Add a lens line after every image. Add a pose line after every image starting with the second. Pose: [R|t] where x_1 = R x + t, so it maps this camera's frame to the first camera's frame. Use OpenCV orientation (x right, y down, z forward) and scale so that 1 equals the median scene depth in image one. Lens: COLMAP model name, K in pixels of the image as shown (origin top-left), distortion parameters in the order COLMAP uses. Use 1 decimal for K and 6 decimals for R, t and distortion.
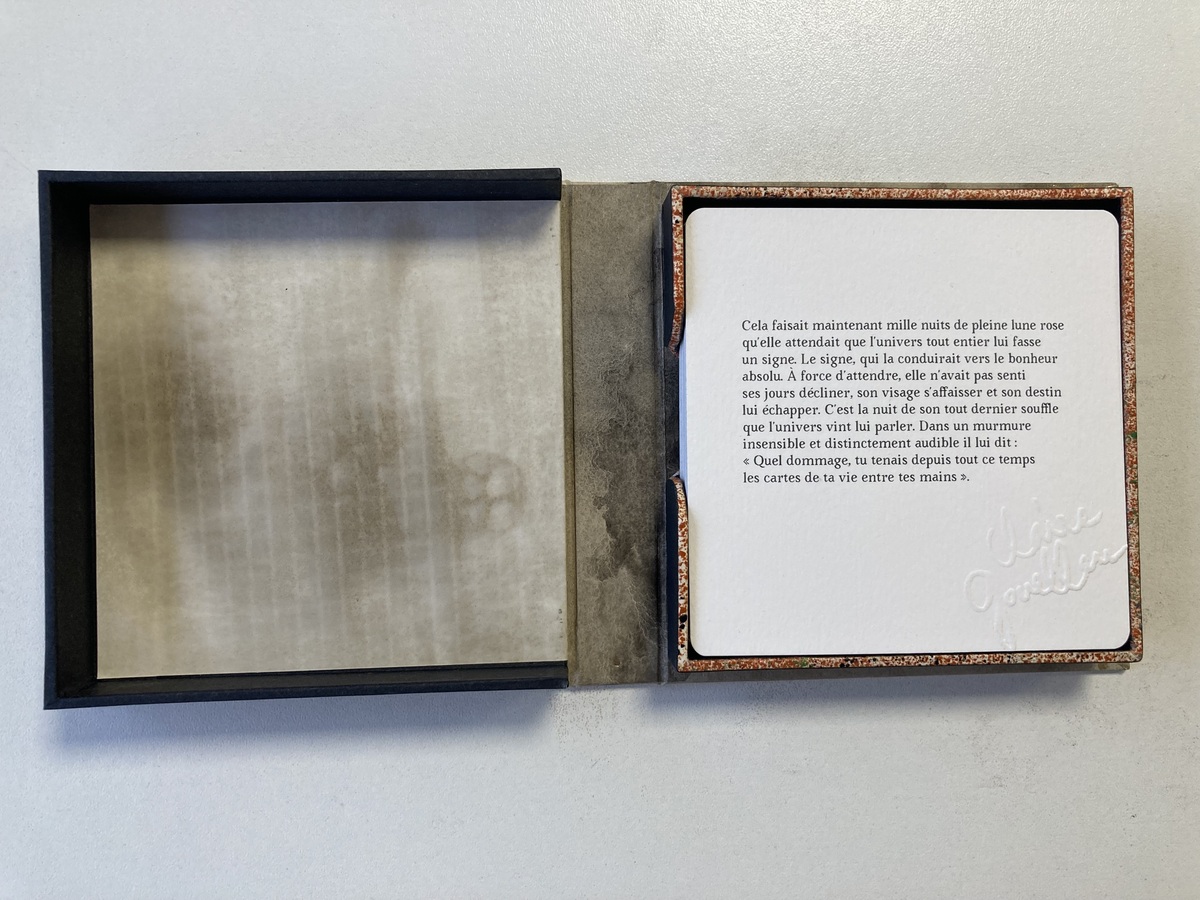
lens RADIAL K [[957.2, 0, 600.0], [0, 957.2, 450.0], [0, 0, 1]] dist [0.119312, -0.434578]
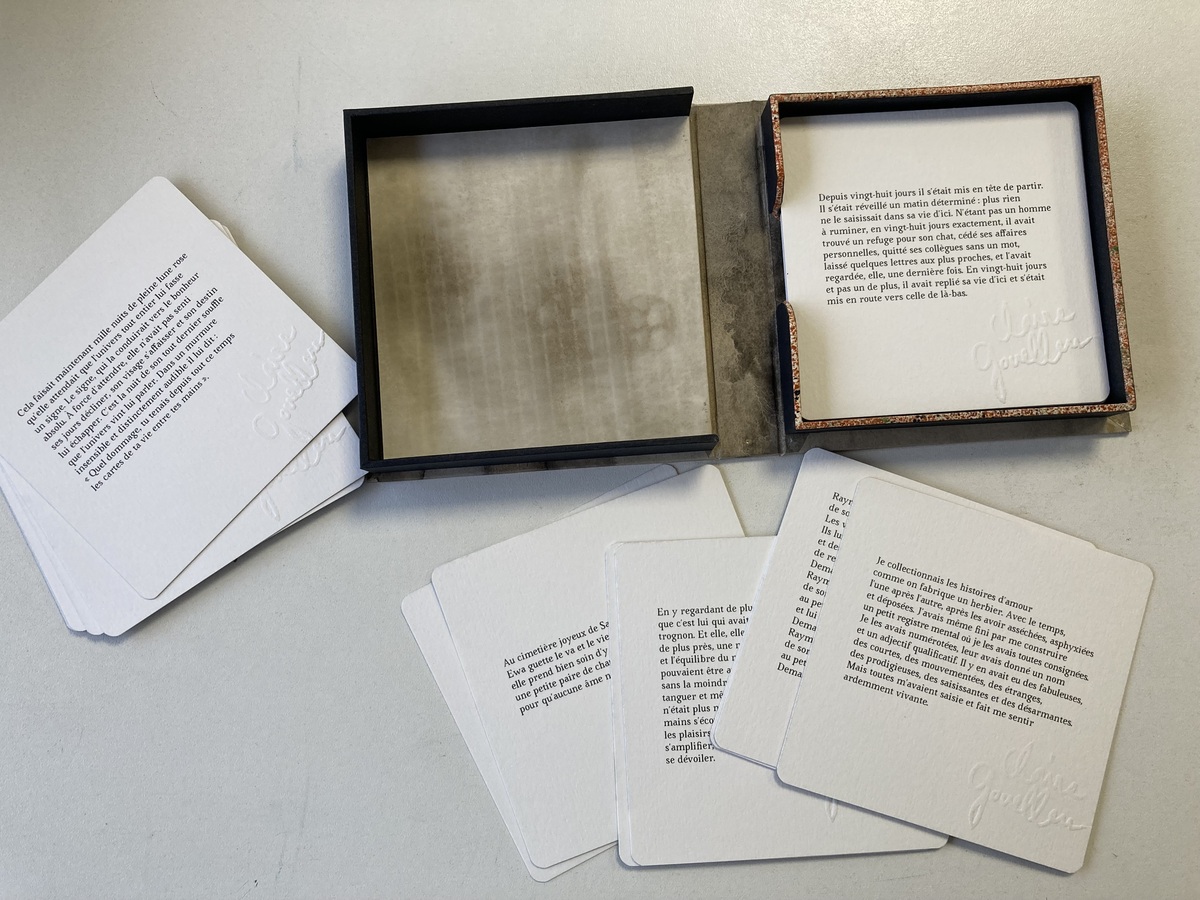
lens RADIAL K [[957.2, 0, 600.0], [0, 957.2, 450.0], [0, 0, 1]] dist [0.119312, -0.434578]
pose [[0.997268, -0.053147, -0.051299, -0.128256], [0.049672, 0.996530, -0.066795, 0.326219], [0.054671, 0.064064, 0.996447, -0.397434]]
